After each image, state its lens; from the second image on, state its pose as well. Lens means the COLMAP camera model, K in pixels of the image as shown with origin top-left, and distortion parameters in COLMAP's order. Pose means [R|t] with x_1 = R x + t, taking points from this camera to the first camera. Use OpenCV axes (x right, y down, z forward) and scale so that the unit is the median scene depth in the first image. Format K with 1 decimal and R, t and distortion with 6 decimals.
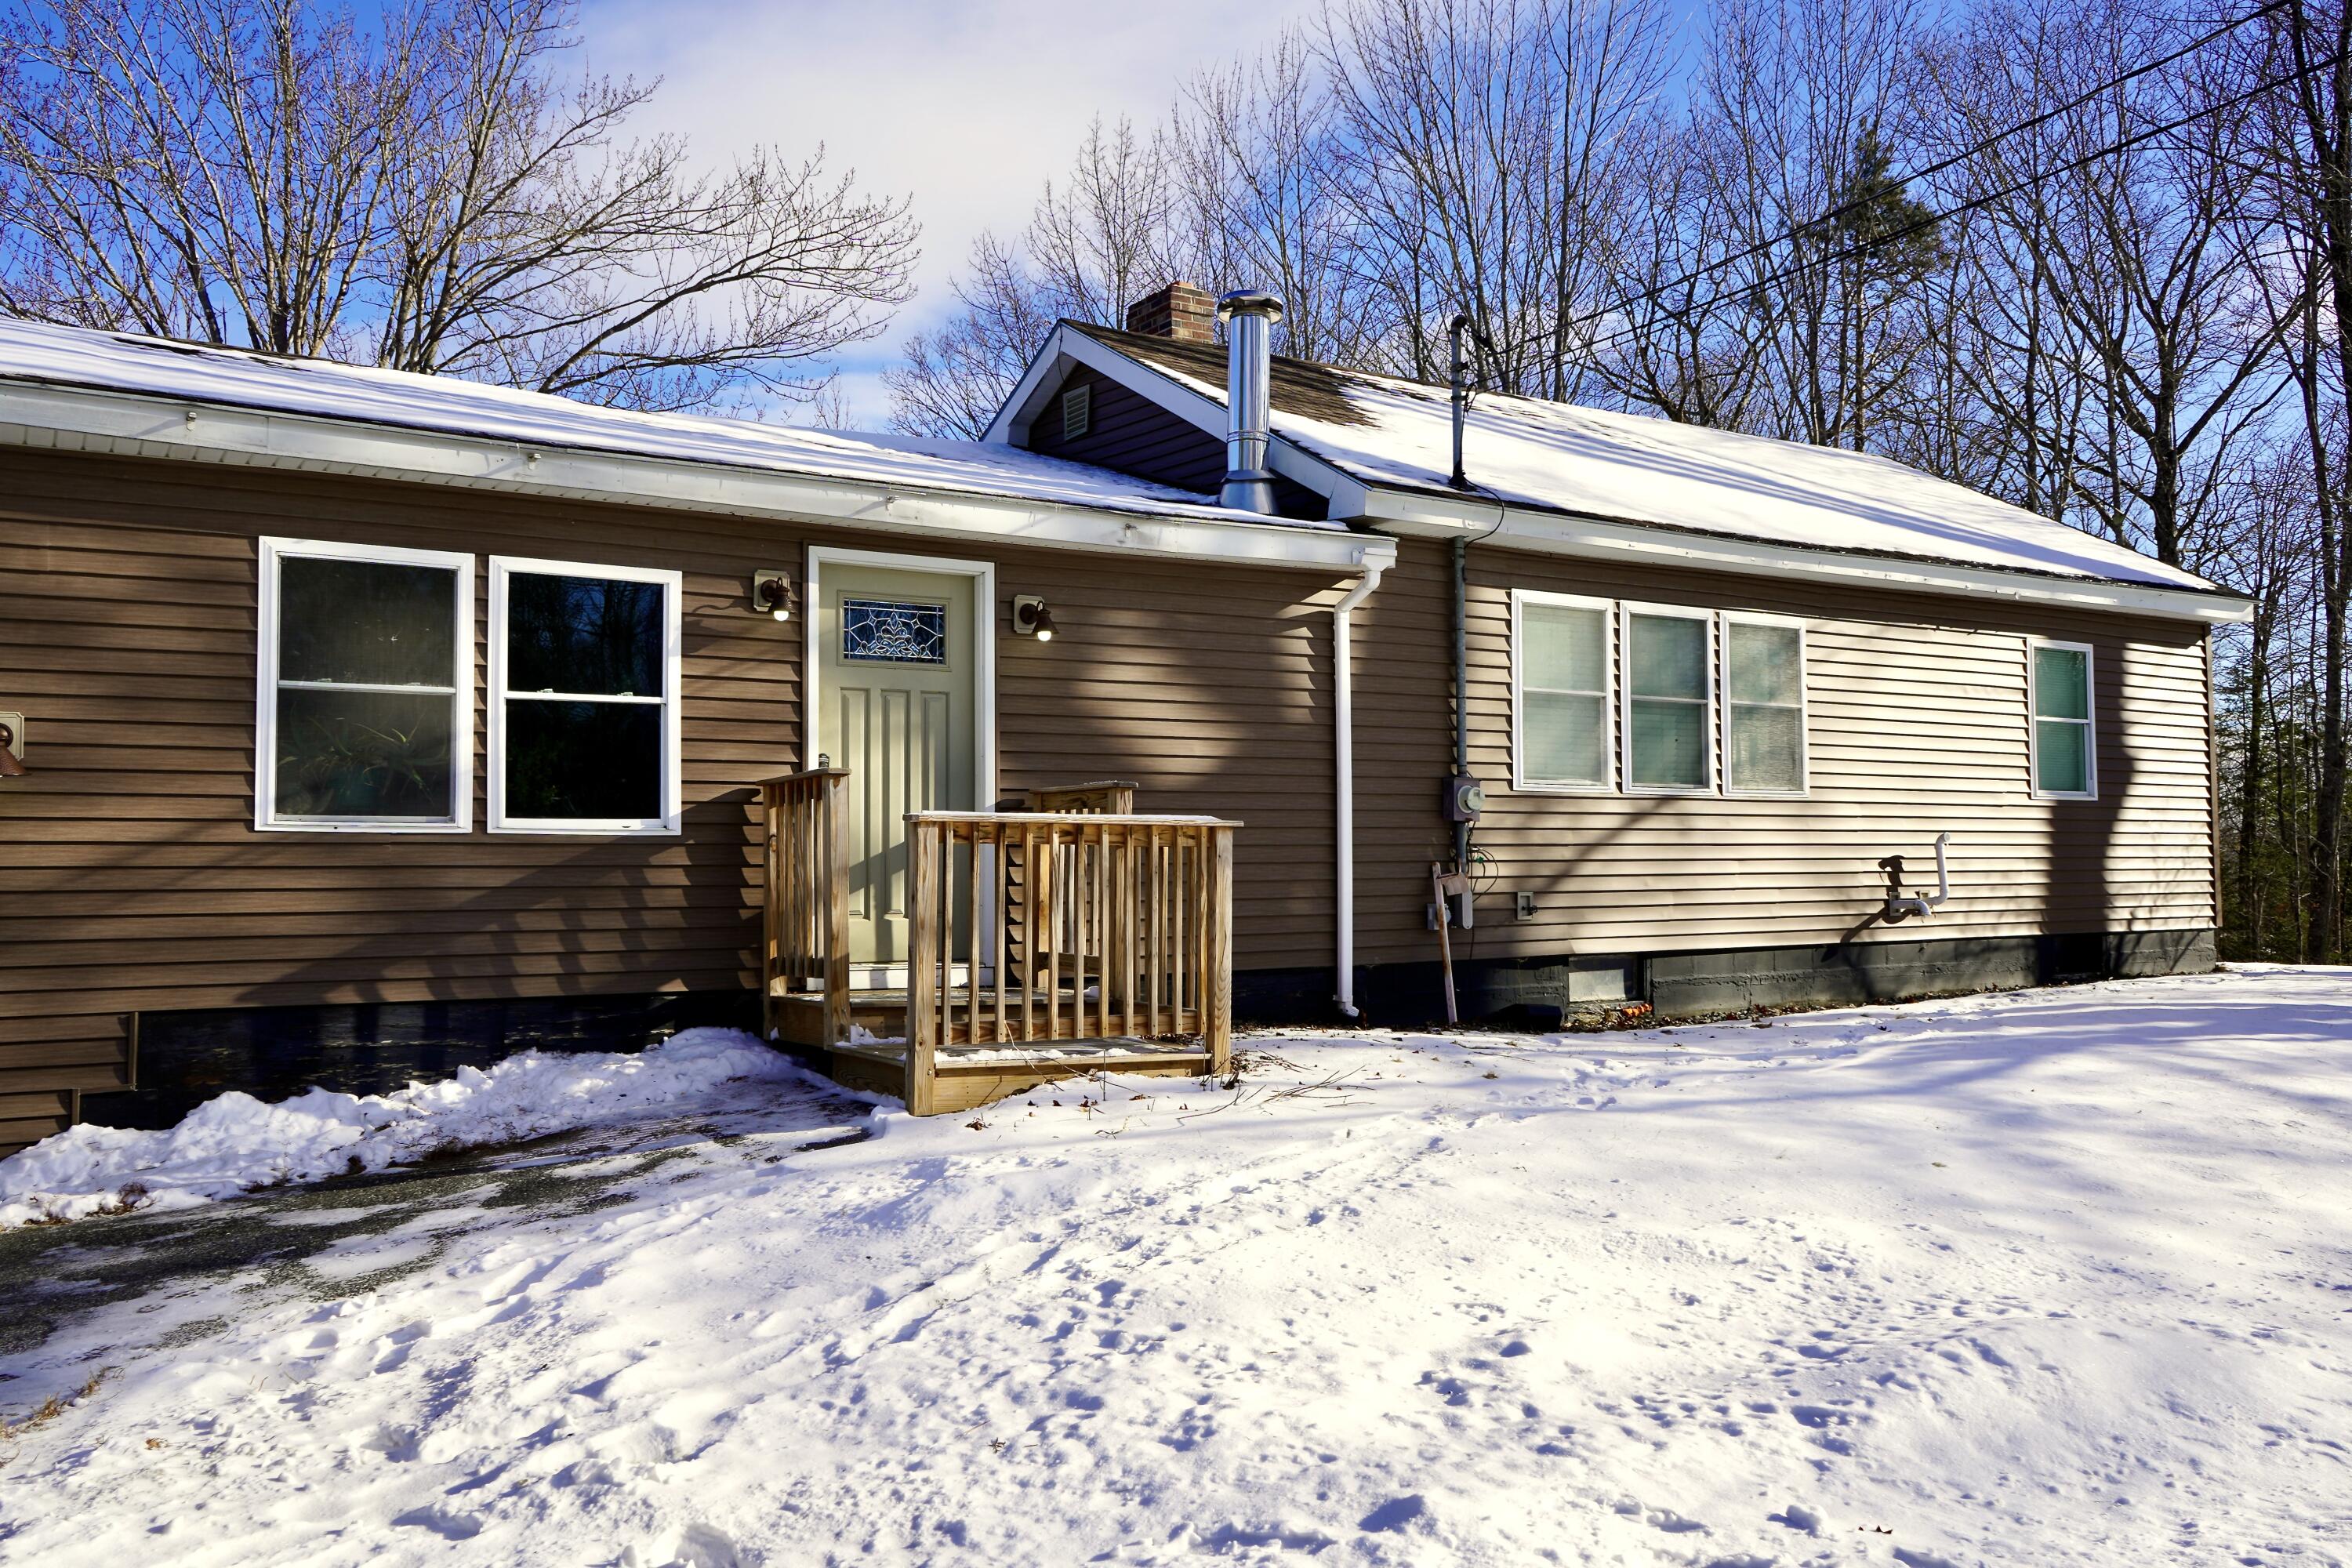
lens RADIAL K [[1881.5, 0, 1176.0], [0, 1881.5, 784.0], [0, 0, 1]] dist [-0.015187, 0.015084]
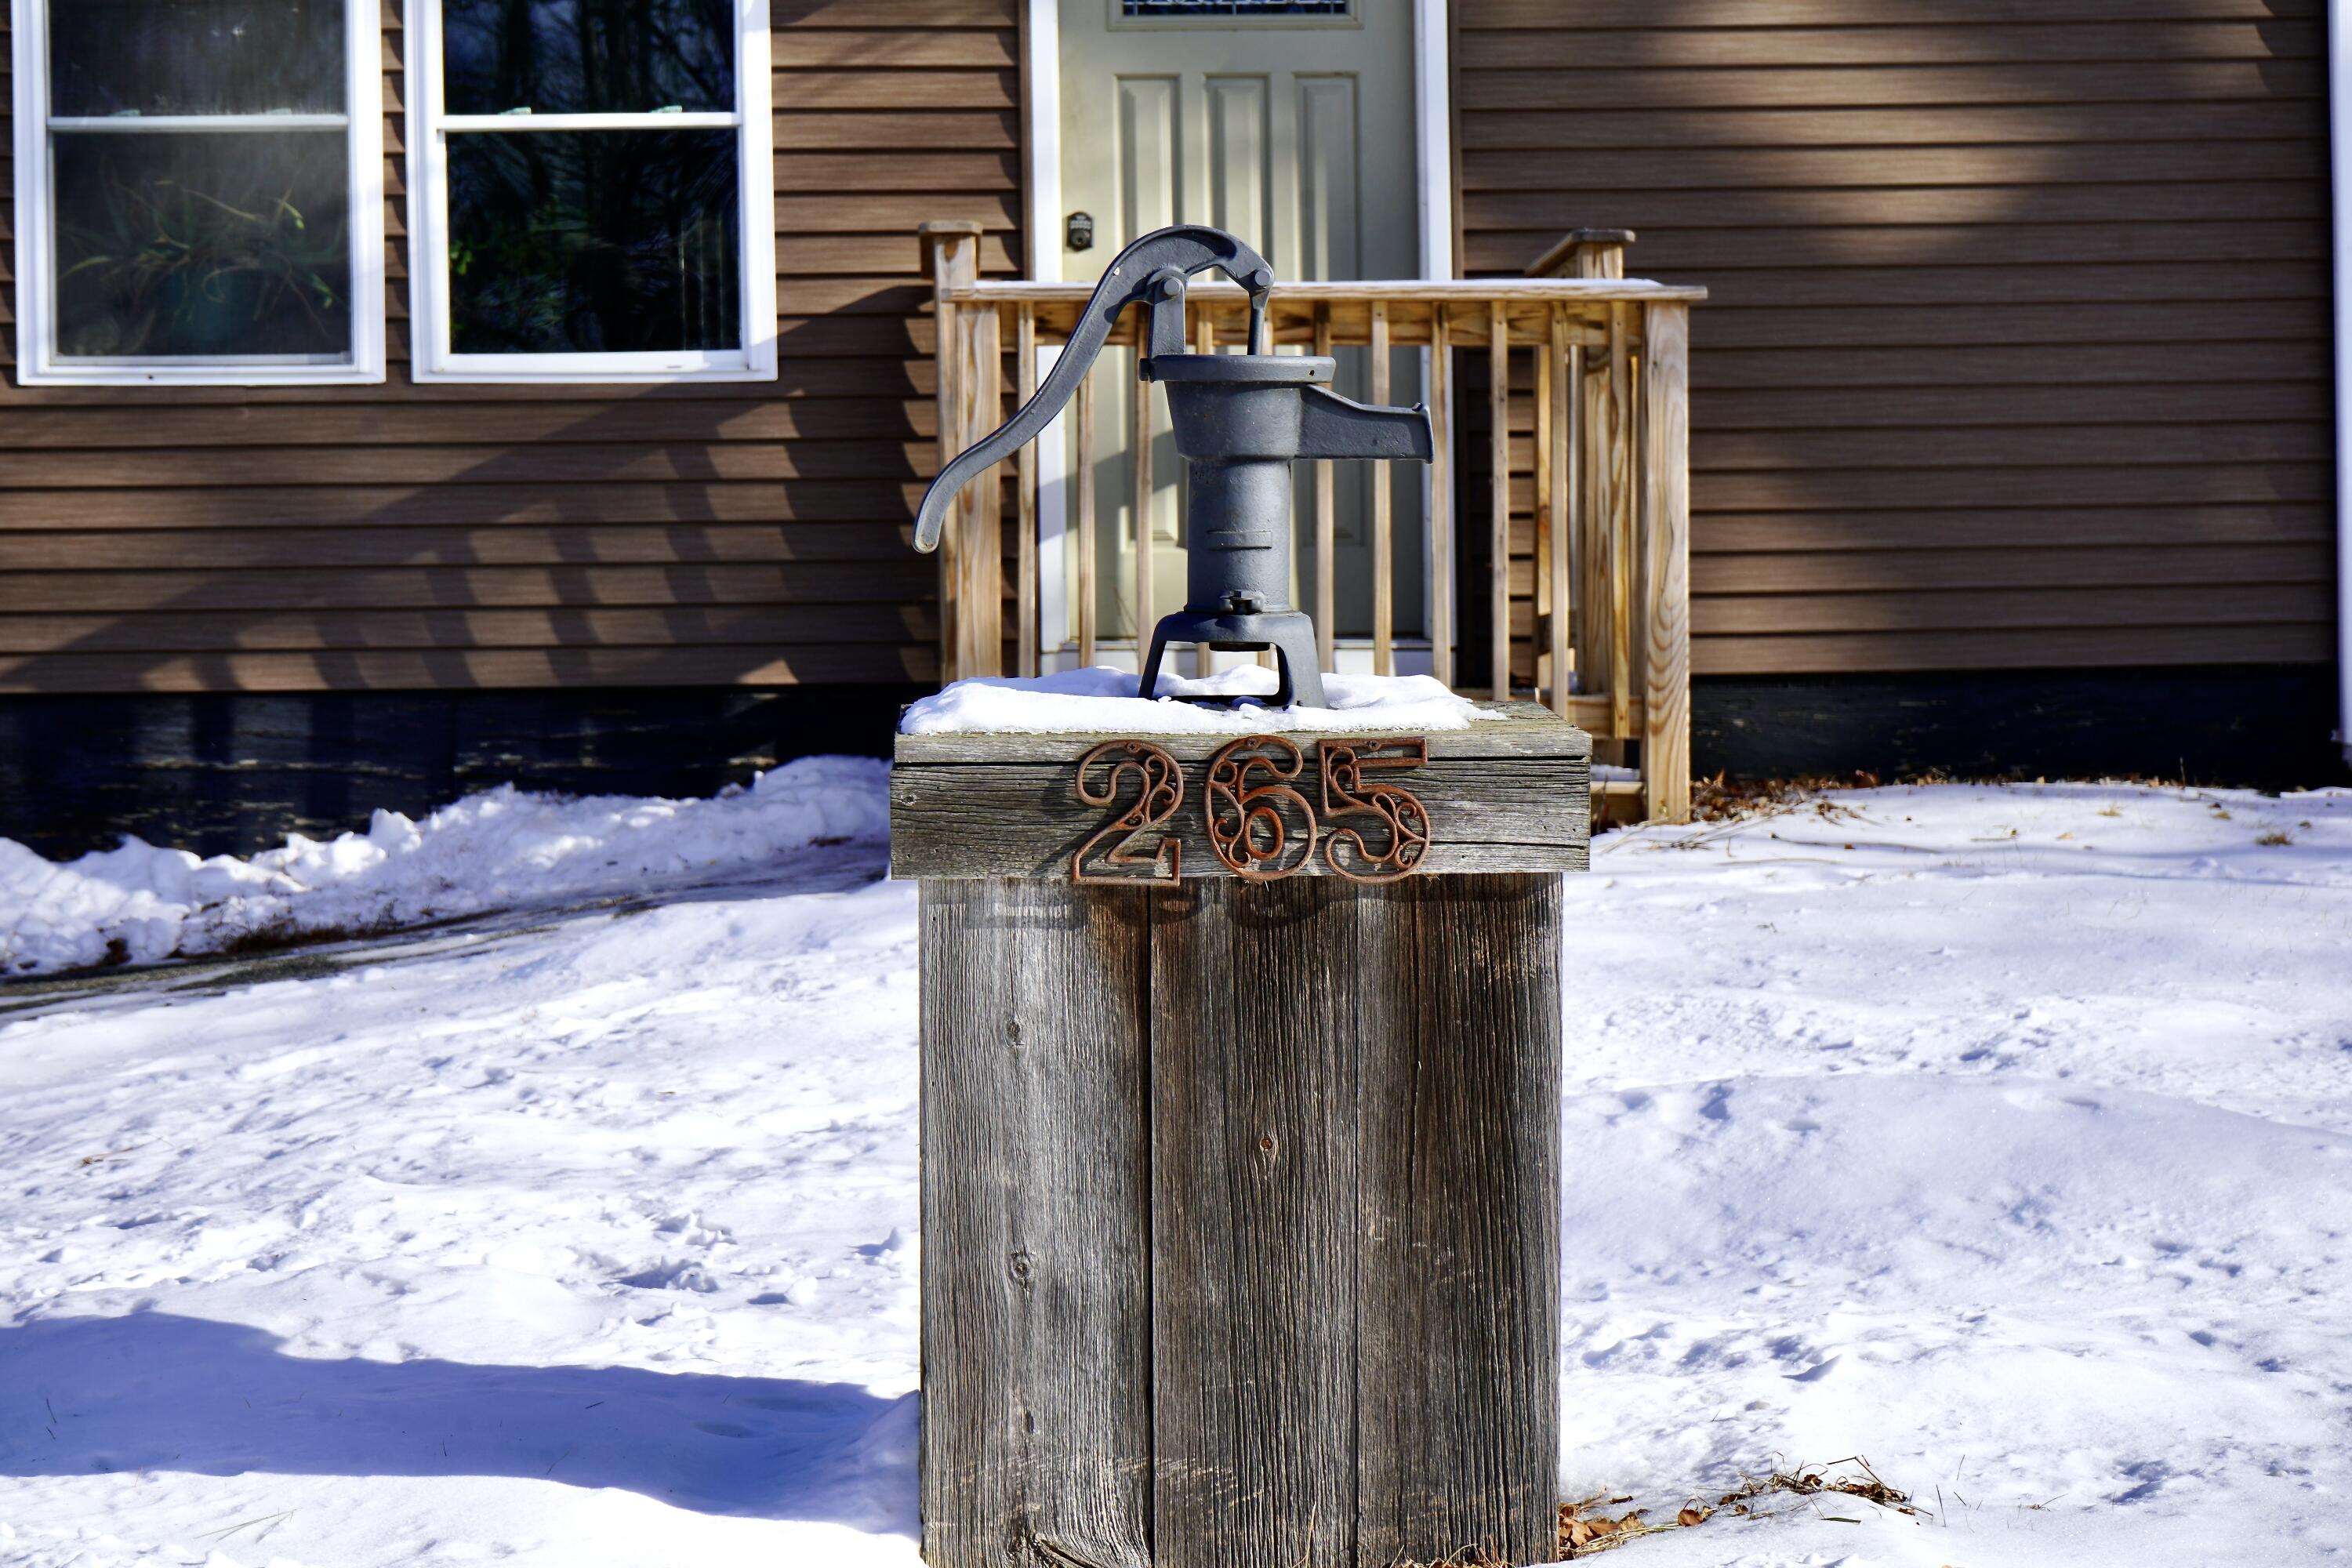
lens RADIAL K [[4779.7, 0, 1176.0], [0, 4779.7, 784.0], [0, 0, 1]] dist [-0.041773, 0.044565]
pose [[0.878650, -0.001661, -0.477464, 0.456503], [0.030888, 0.998097, 0.053371, 0.071358], [0.476467, -0.061642, 0.877029, -0.097692]]
